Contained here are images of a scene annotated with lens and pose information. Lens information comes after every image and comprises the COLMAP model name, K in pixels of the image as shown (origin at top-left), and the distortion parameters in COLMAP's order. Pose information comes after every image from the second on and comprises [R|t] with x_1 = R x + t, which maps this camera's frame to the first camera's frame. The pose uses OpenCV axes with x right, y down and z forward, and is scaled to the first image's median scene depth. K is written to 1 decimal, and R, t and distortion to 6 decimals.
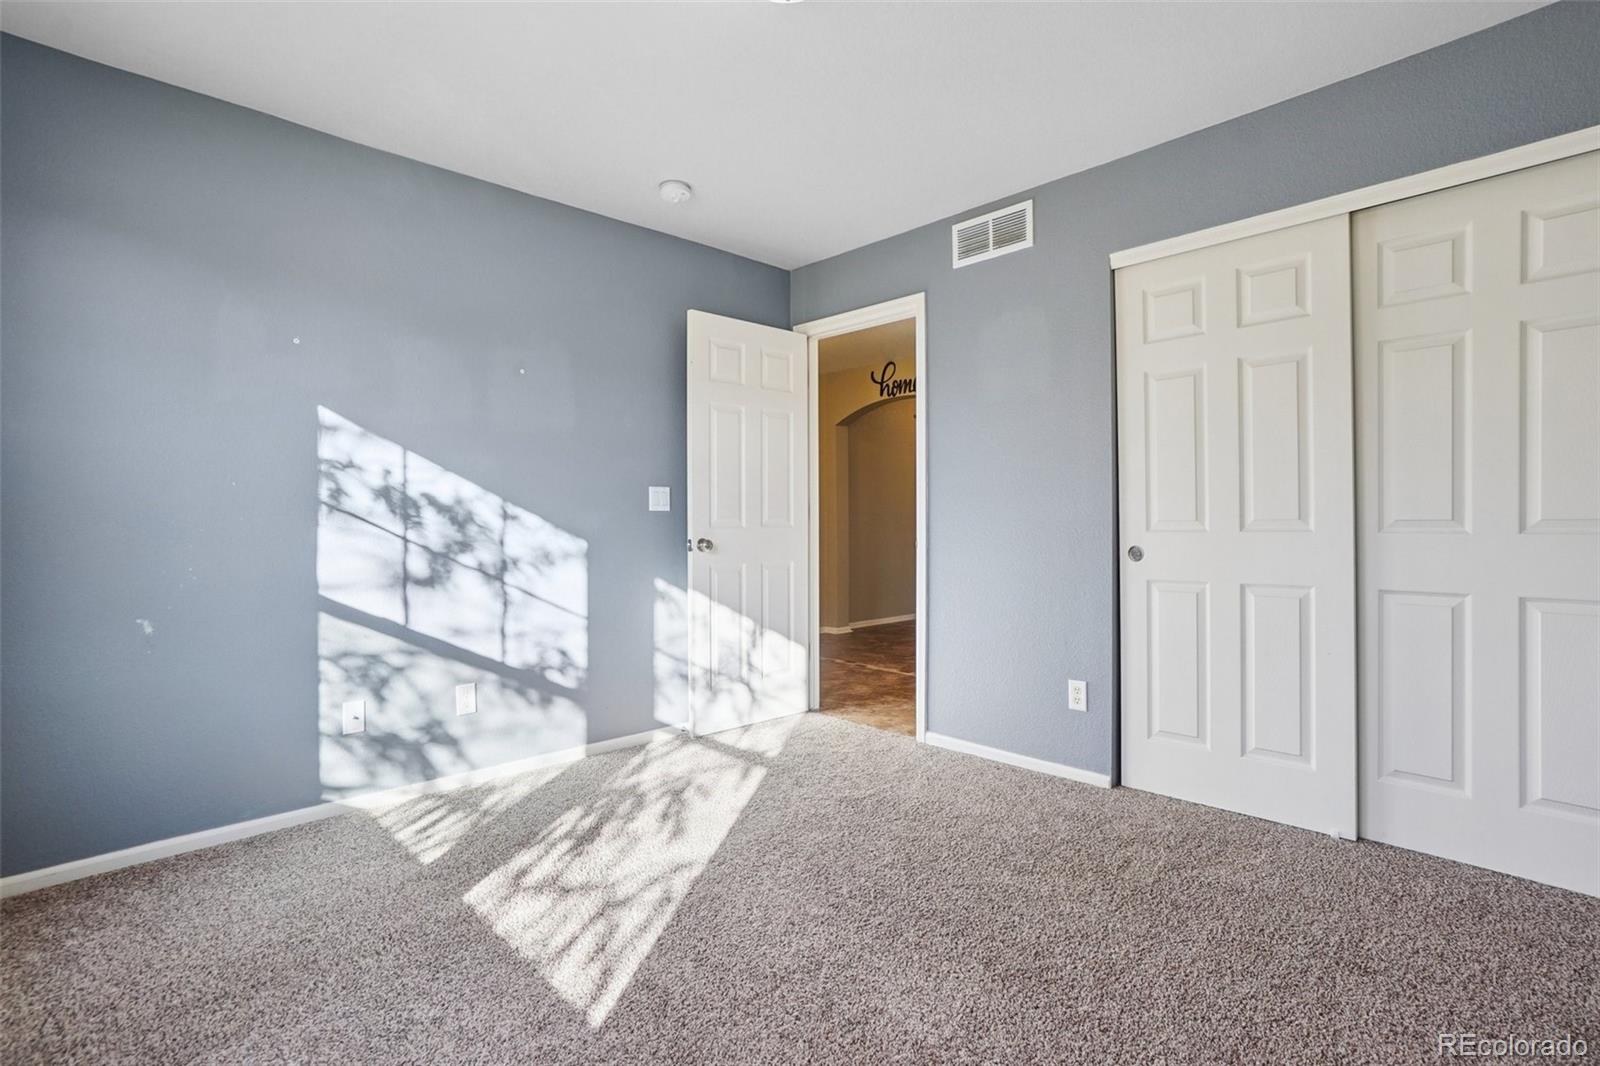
lens RADIAL K [[769.8, 0, 795.7], [0, 769.8, 526.7], [0, 0, 1]] dist [-0.030020, 0.003641]
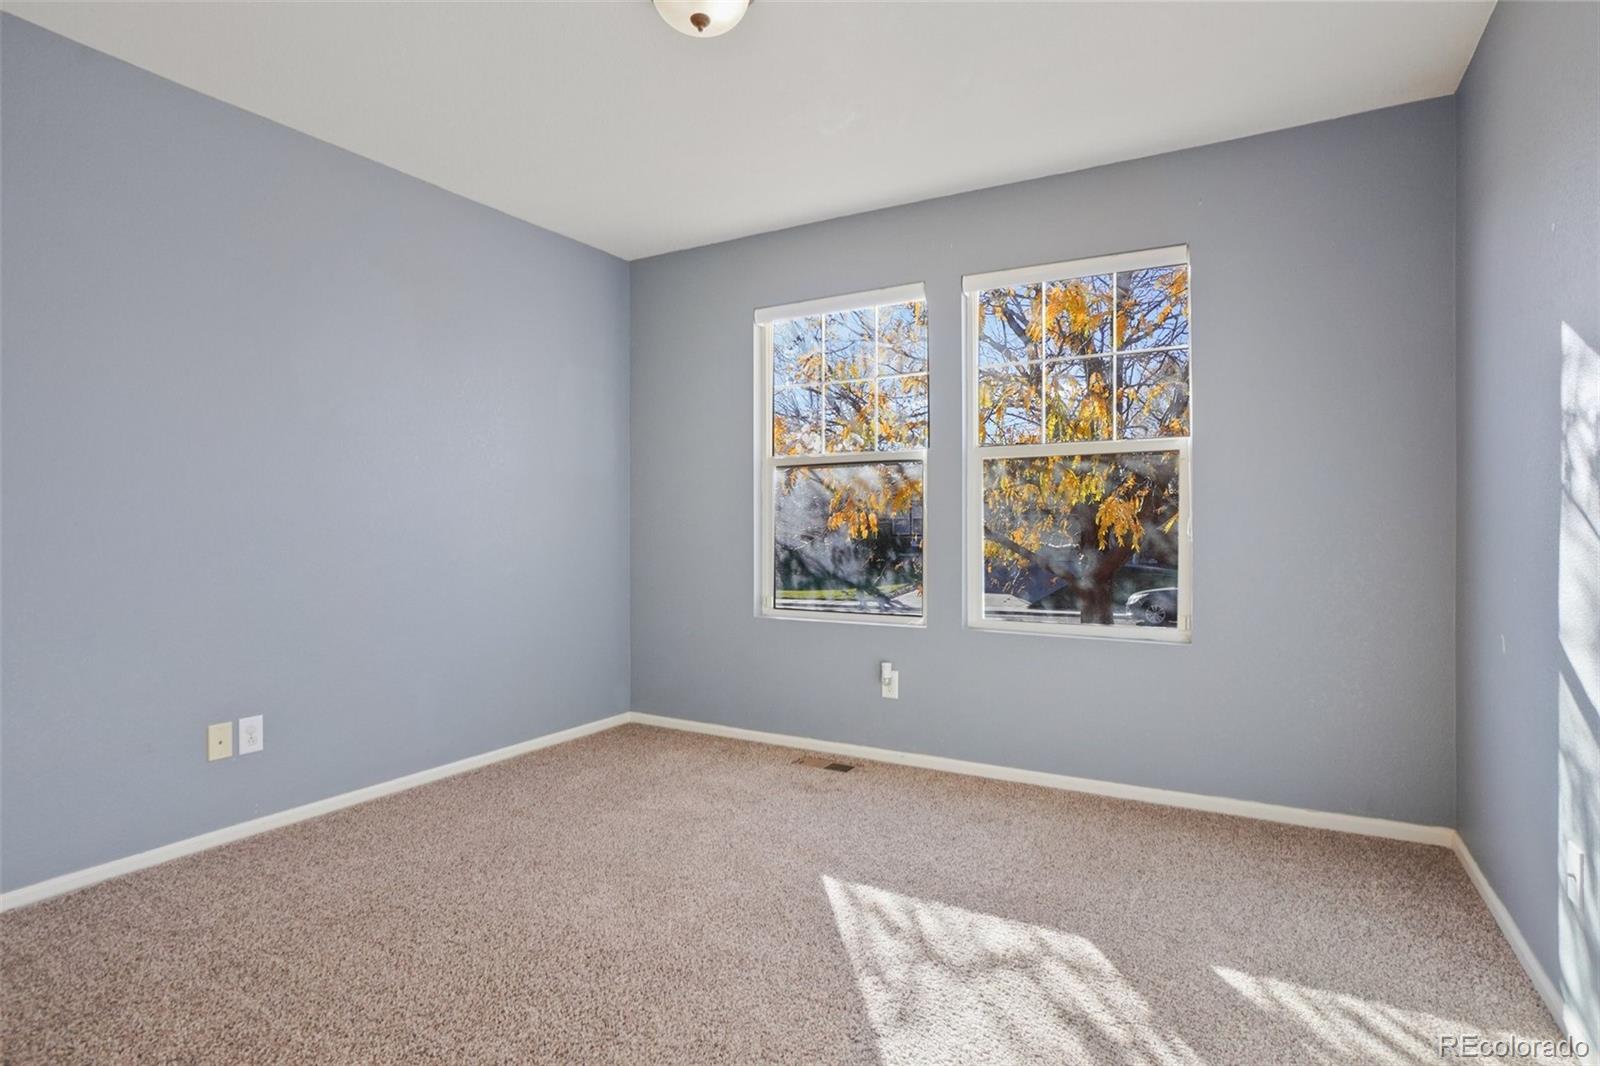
lens RADIAL K [[830.4, 0, 793.6], [0, 830.4, 530.9], [0, 0, 1]] dist [0.014462, 0.001329]
pose [[-0.959413, 0.001884, -0.282000, 0.170432], [-0.001560, 0.999927, 0.011990, -0.008217], [0.282002, 0.011944, -0.959340, 1.812935]]
